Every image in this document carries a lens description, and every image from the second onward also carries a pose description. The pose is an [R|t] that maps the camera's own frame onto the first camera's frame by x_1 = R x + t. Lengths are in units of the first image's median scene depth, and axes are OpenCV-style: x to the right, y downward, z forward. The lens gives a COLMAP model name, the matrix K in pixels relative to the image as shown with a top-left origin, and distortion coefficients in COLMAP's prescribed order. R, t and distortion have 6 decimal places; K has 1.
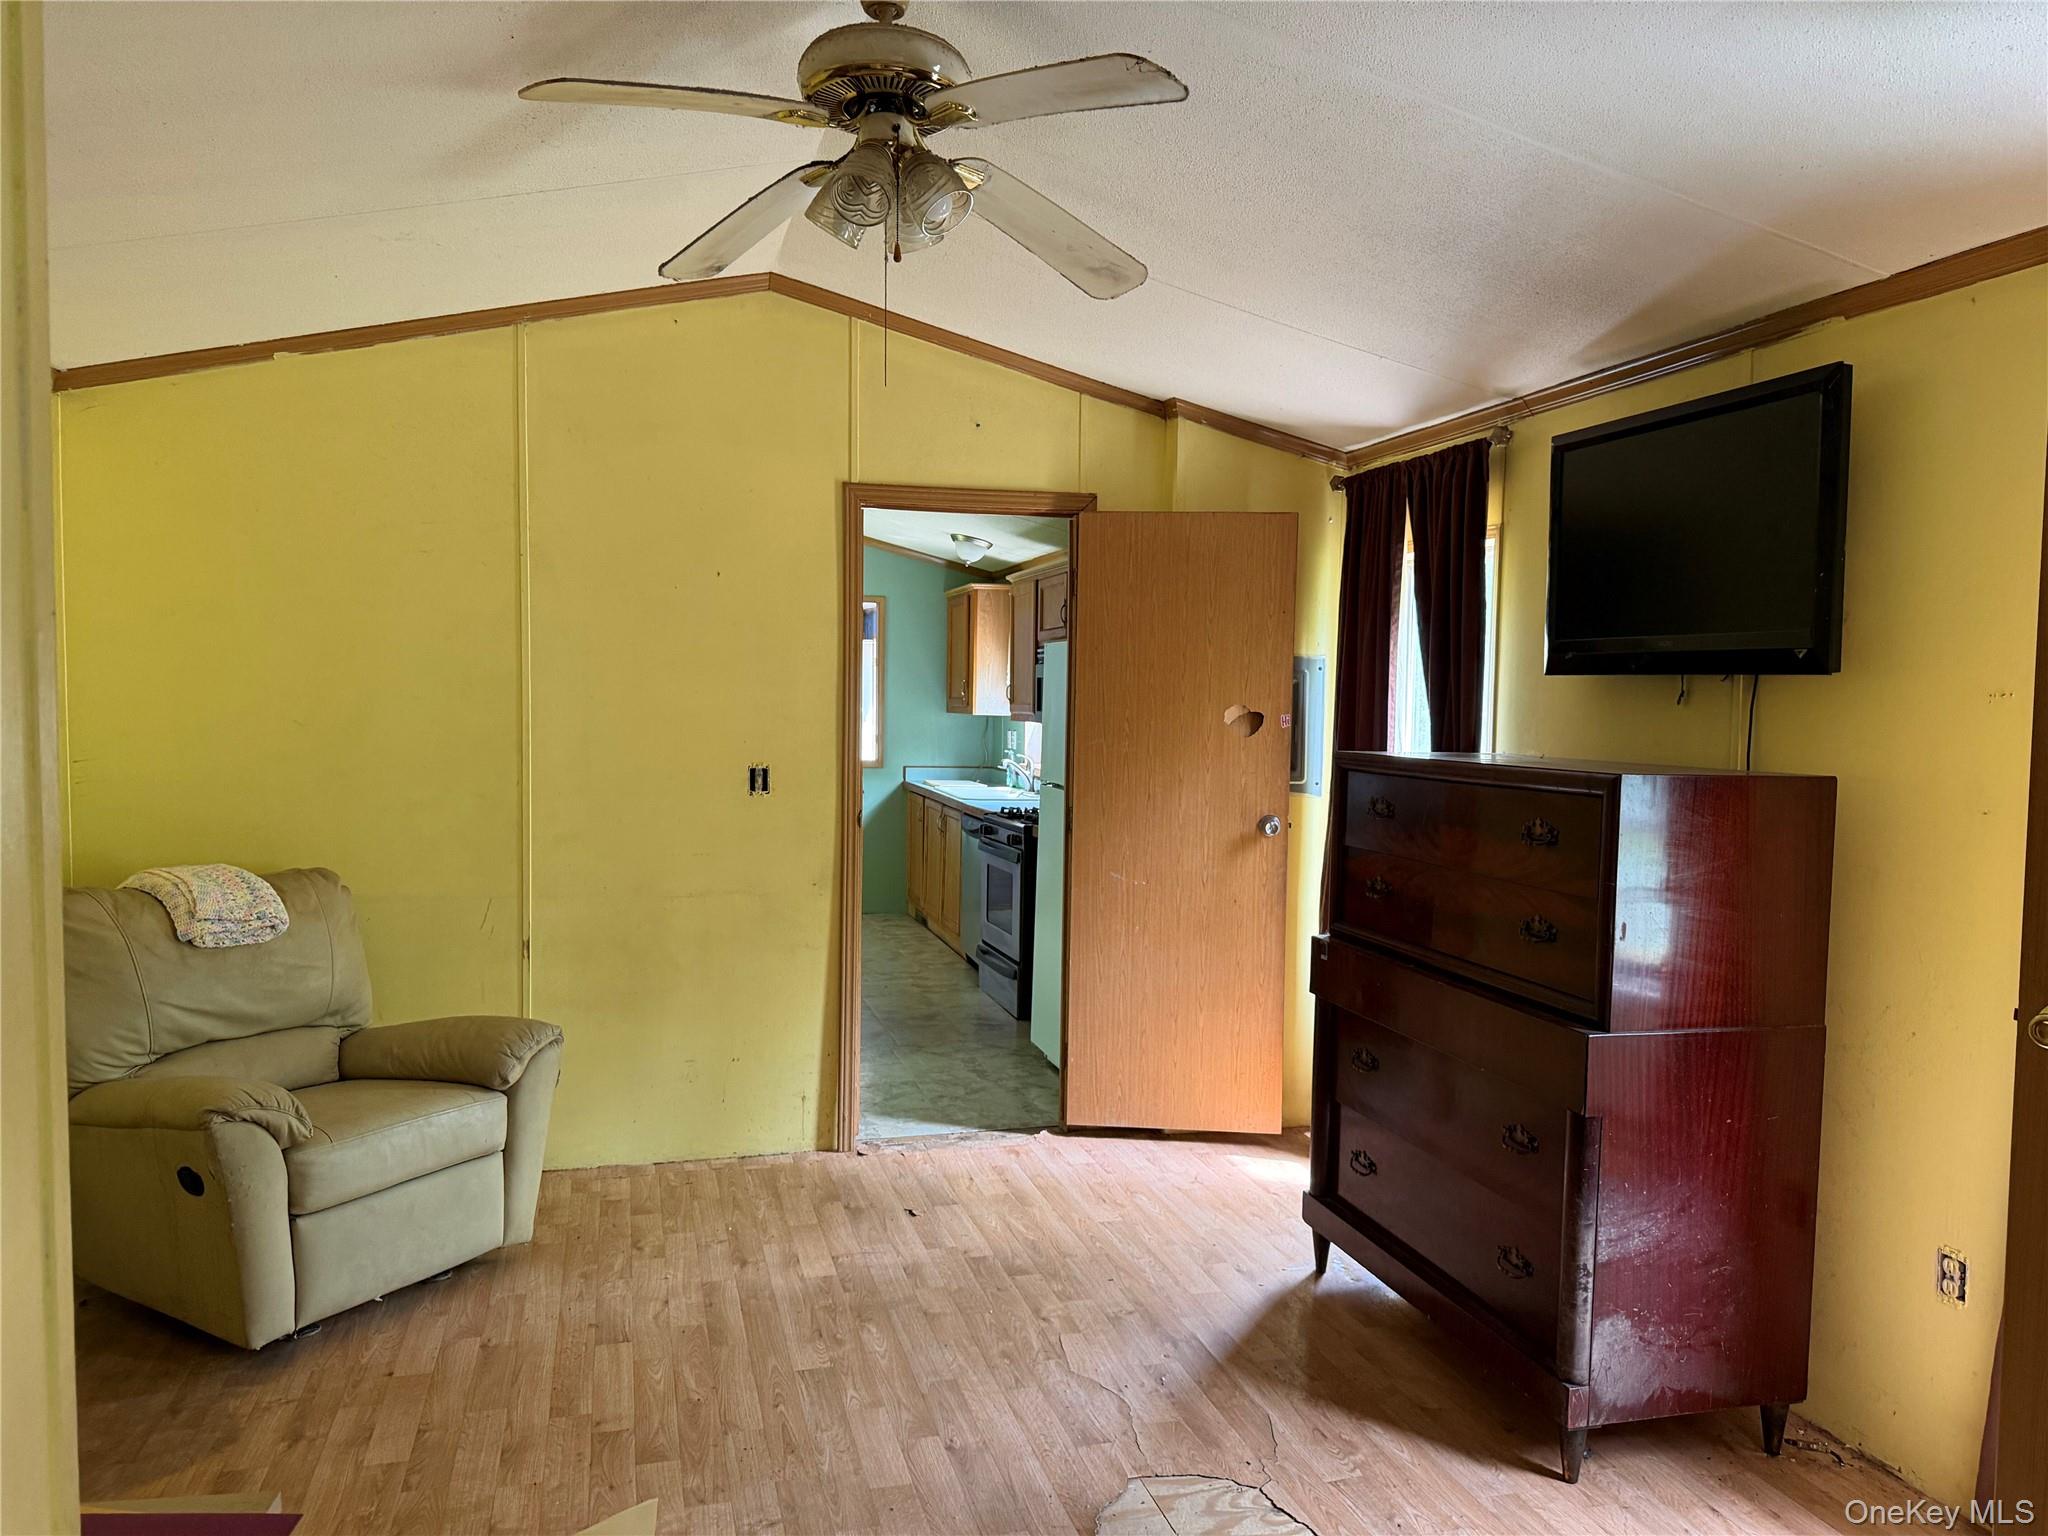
lens RADIAL K [[1456.7, 0, 1026.9], [0, 1456.7, 774.0], [0, 0, 1]] dist [0.054651, -0.069548]
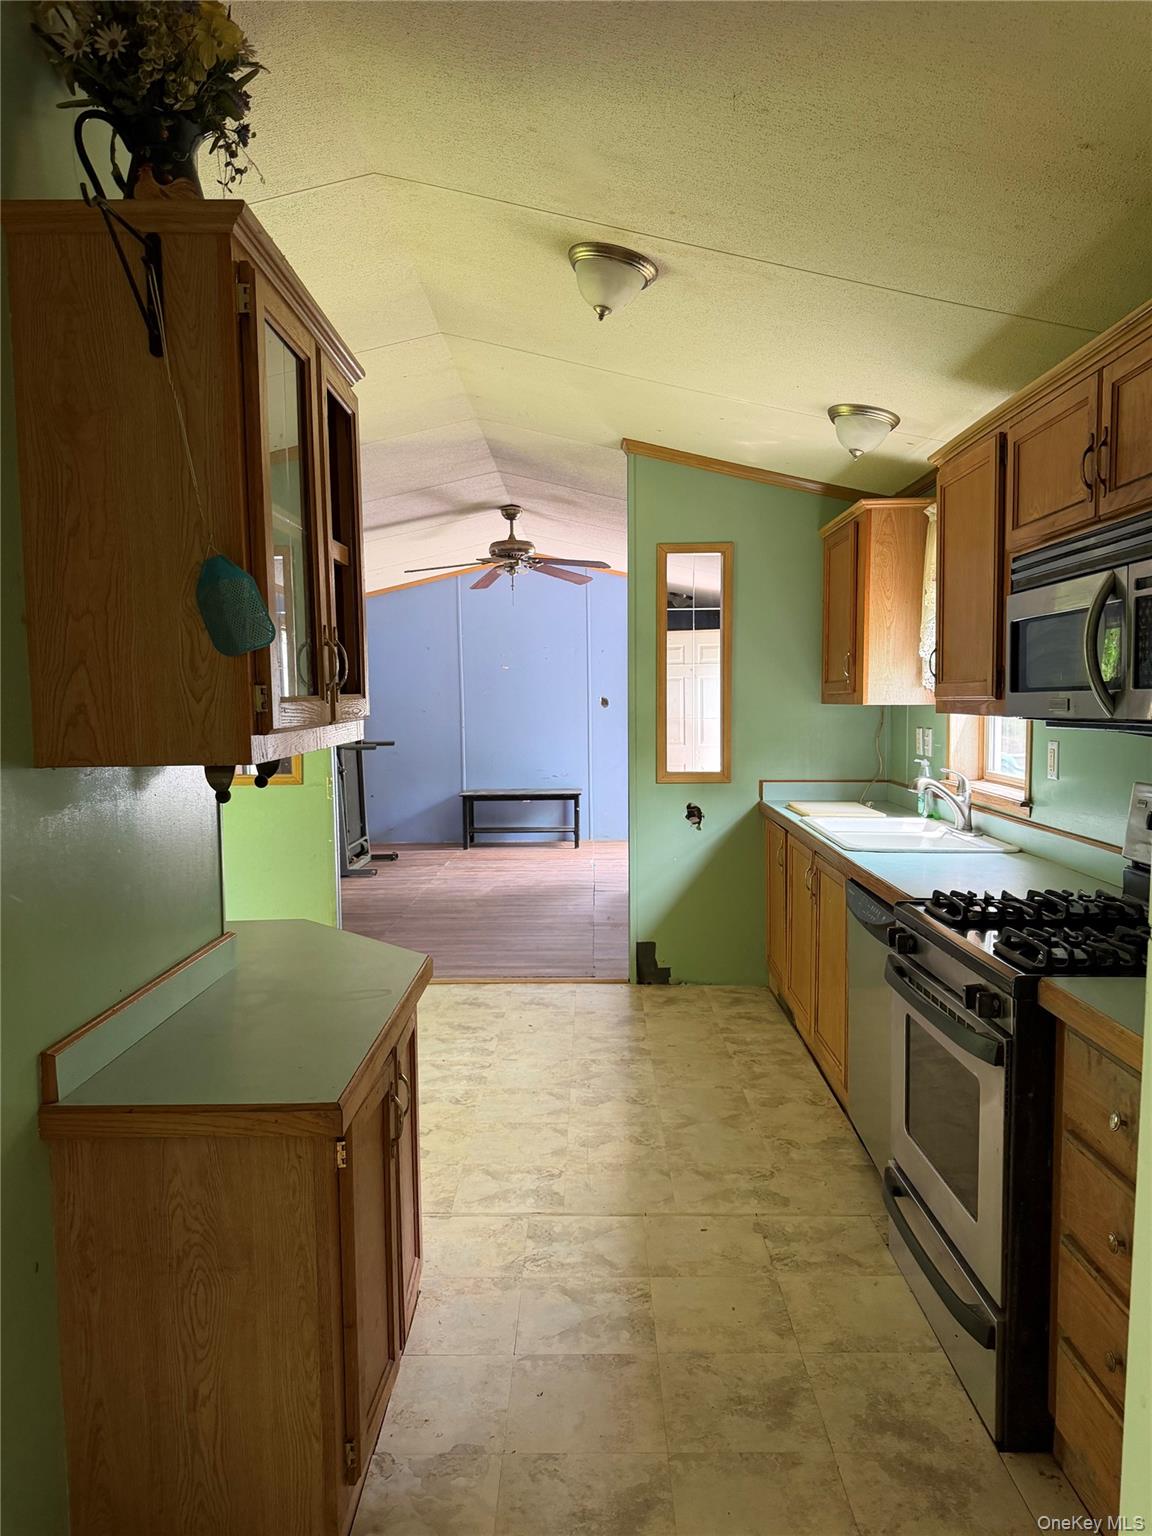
lens RADIAL K [[1092.5, 0, 585.7], [0, 1092.5, 708.0], [0, 0, 1]] dist [0.054651, -0.069548]
pose [[0.962992, -0.005946, -0.269464, -0.024738], [-0.005934, 0.999047, -0.043251, -0.017365], [0.269465, 0.043249, 0.962039, 0.498888]]
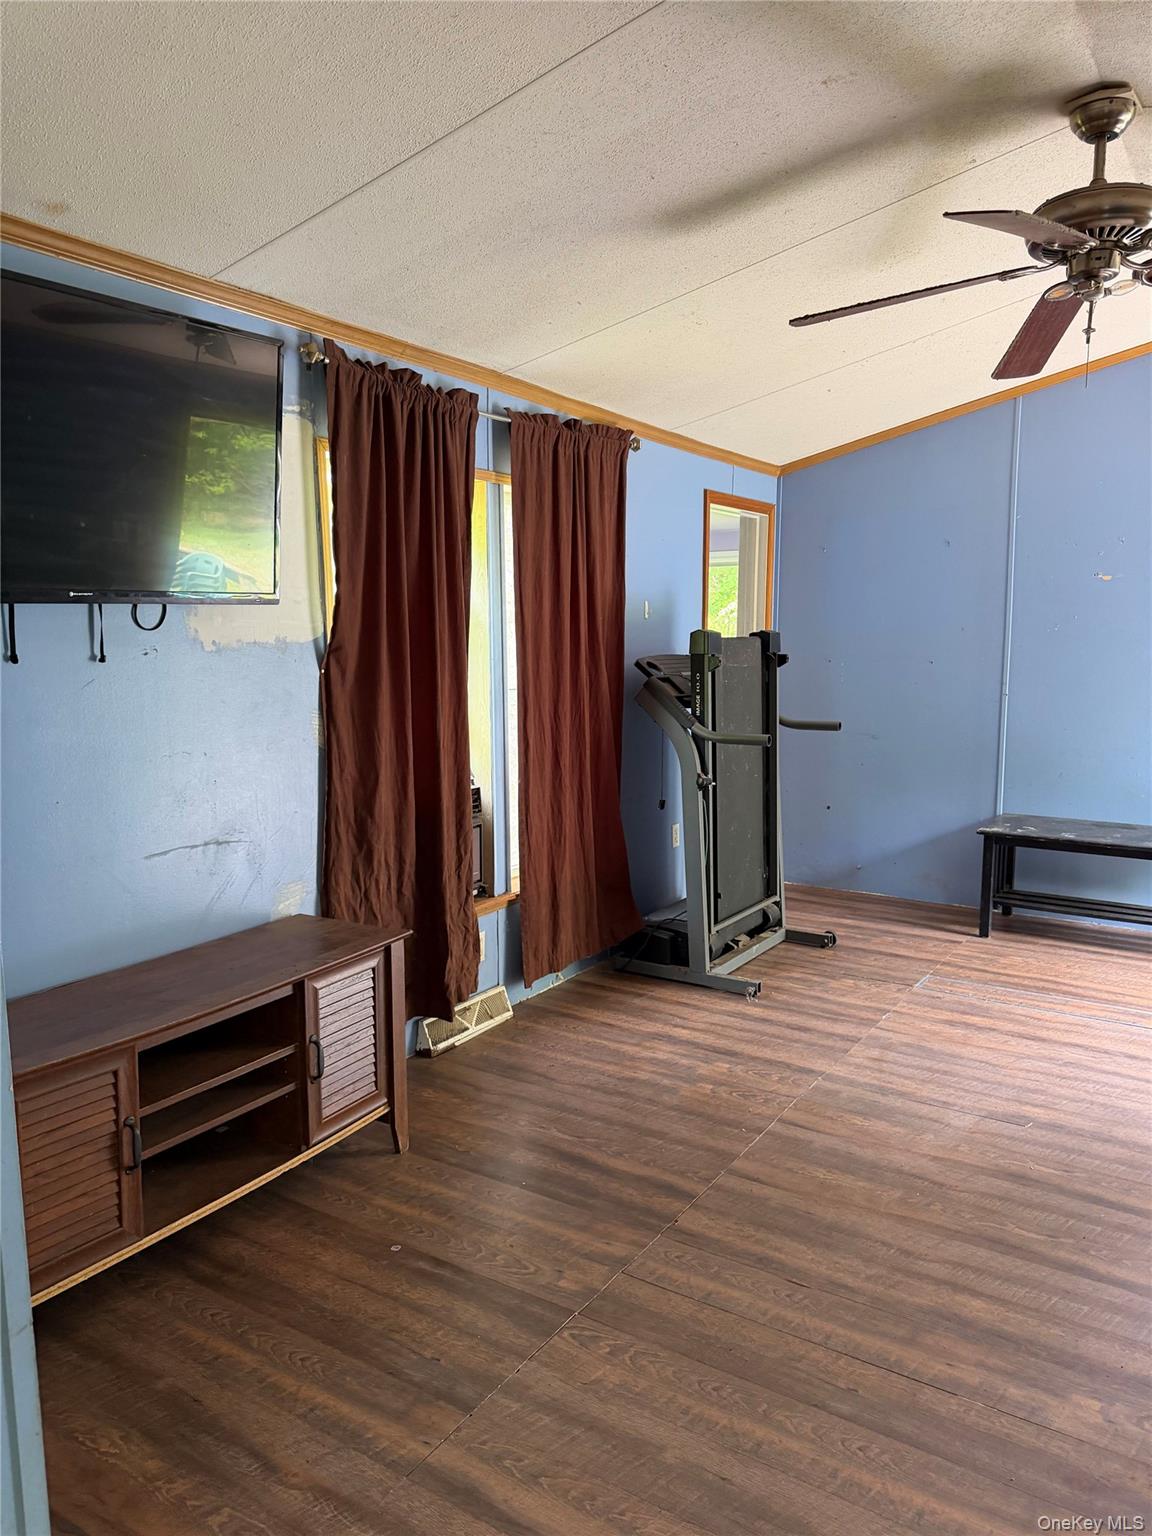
lens RADIAL K [[1092.5, 0, 584.0], [0, 1092.5, 763.8], [0, 0, 1]] dist [0.054651, -0.069548]
pose [[0.674146, 0.099857, -0.731816, -0.166838], [-0.050694, 0.994738, 0.089034, -0.050229], [0.736856, -0.022923, 0.675661, 0.985239]]
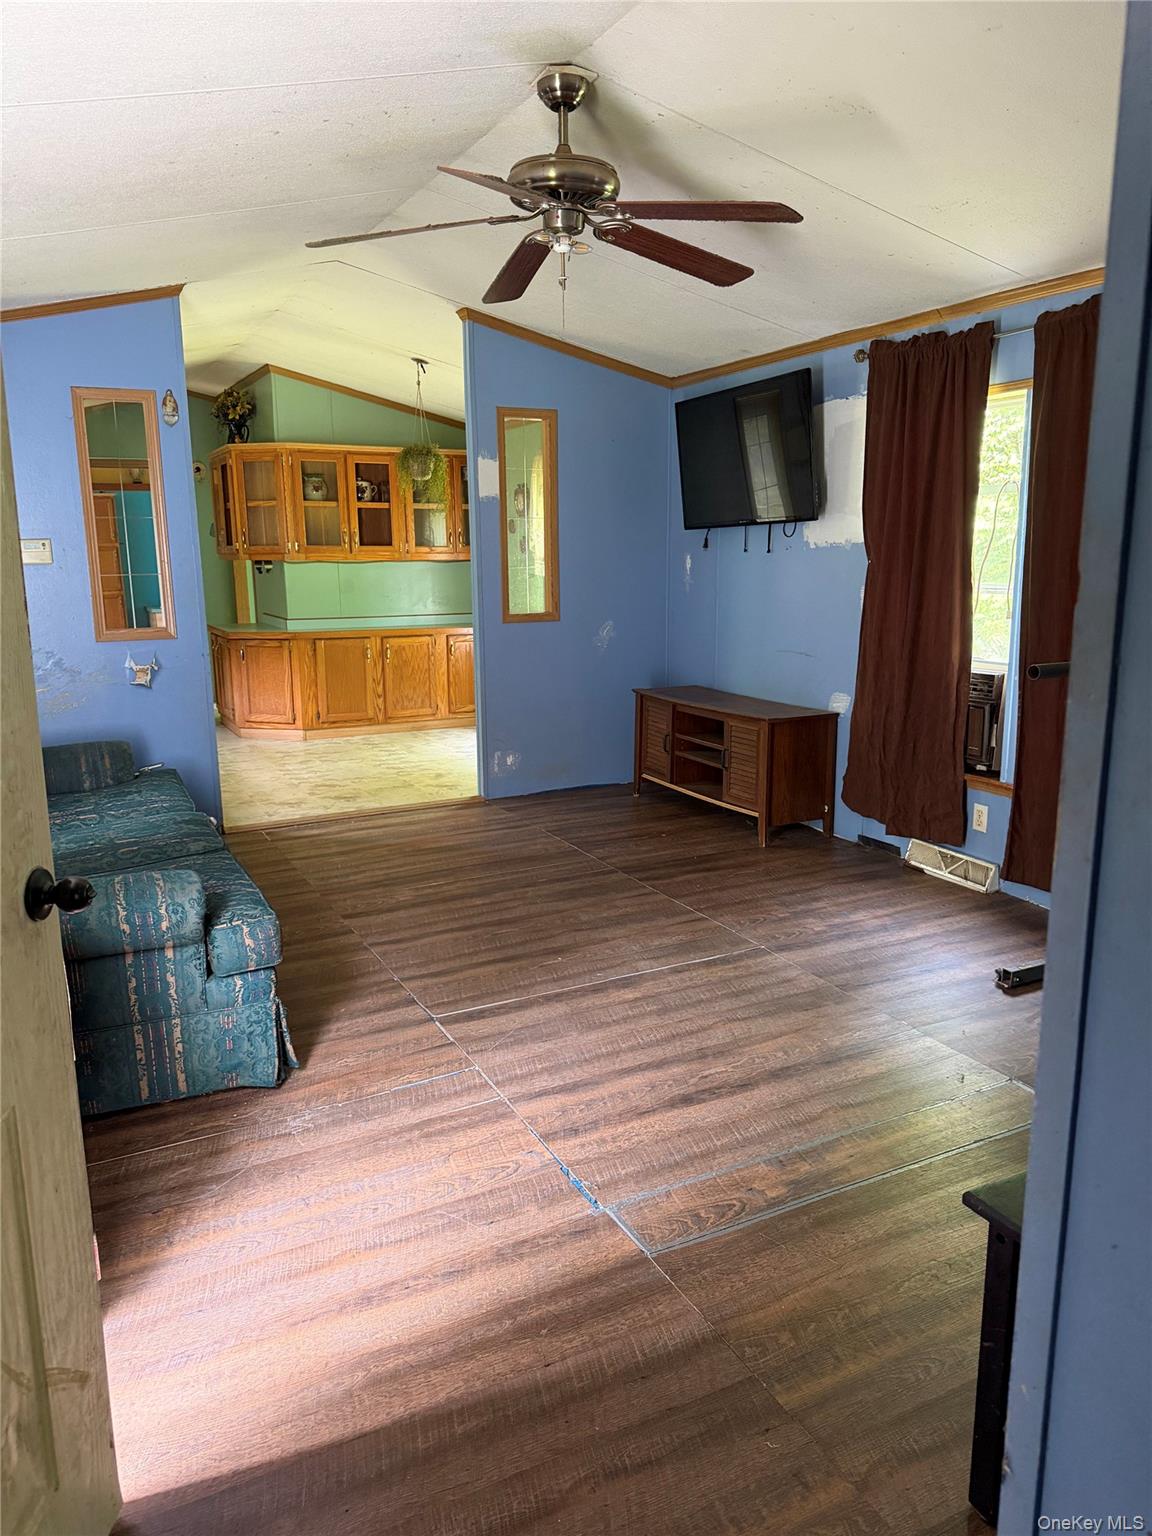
lens RADIAL K [[1092.5, 0, 583.4], [0, 1092.5, 779.3], [0, 0, 1]] dist [0.054651, -0.069548]
pose [[-0.977601, 0.057558, -0.202443, -0.231865], [0.001313, 0.963526, 0.267610, -0.086746], [0.210462, 0.261350, -0.942020, 1.671794]]
